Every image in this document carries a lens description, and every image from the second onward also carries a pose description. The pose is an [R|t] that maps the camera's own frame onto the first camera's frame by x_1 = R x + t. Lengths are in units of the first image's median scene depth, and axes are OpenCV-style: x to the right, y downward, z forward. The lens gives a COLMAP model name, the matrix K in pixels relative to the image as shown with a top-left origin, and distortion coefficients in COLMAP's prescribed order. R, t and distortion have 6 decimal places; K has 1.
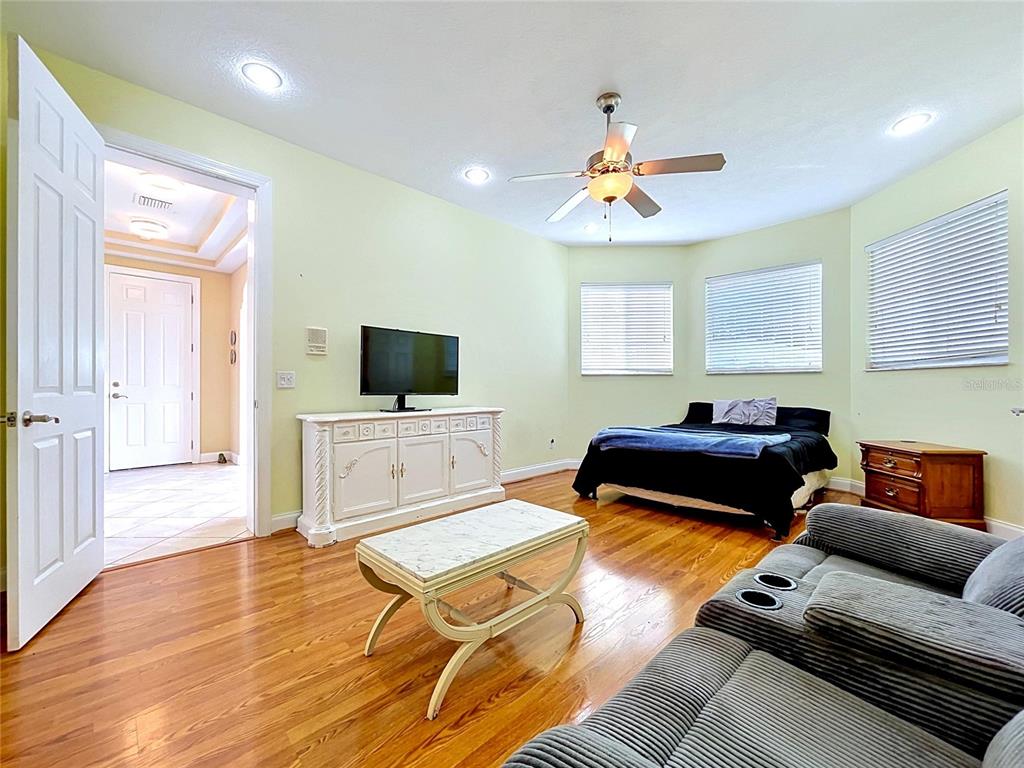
lens RADIAL K [[417.9, 0, 506.7], [0, 417.9, 390.3], [0, 0, 1]] dist [0.000435, -0.000272]
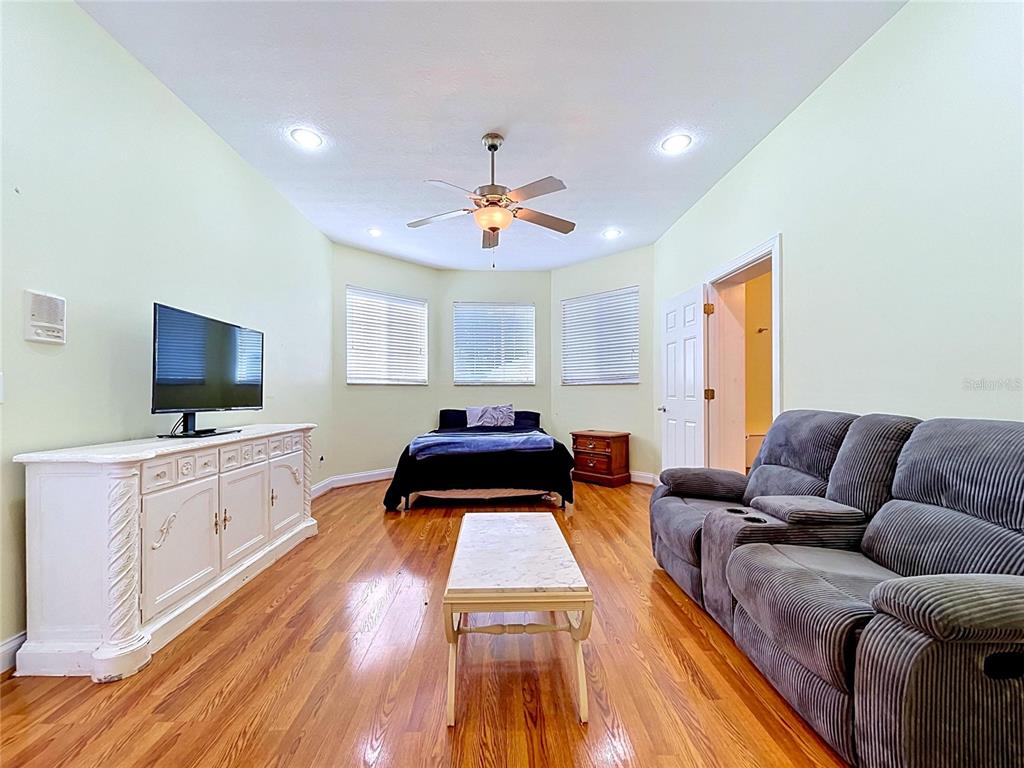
lens RADIAL K [[416.9, 0, 509.5], [0, 416.9, 396.9], [0, 0, 1]] dist [0.000752, -0.000293]
pose [[0.676922, -0.007339, 0.736018, -0.391903], [0.009610, 0.999953, 0.001131, -0.008145], [-0.735992, 0.006307, 0.676961, 0.159572]]
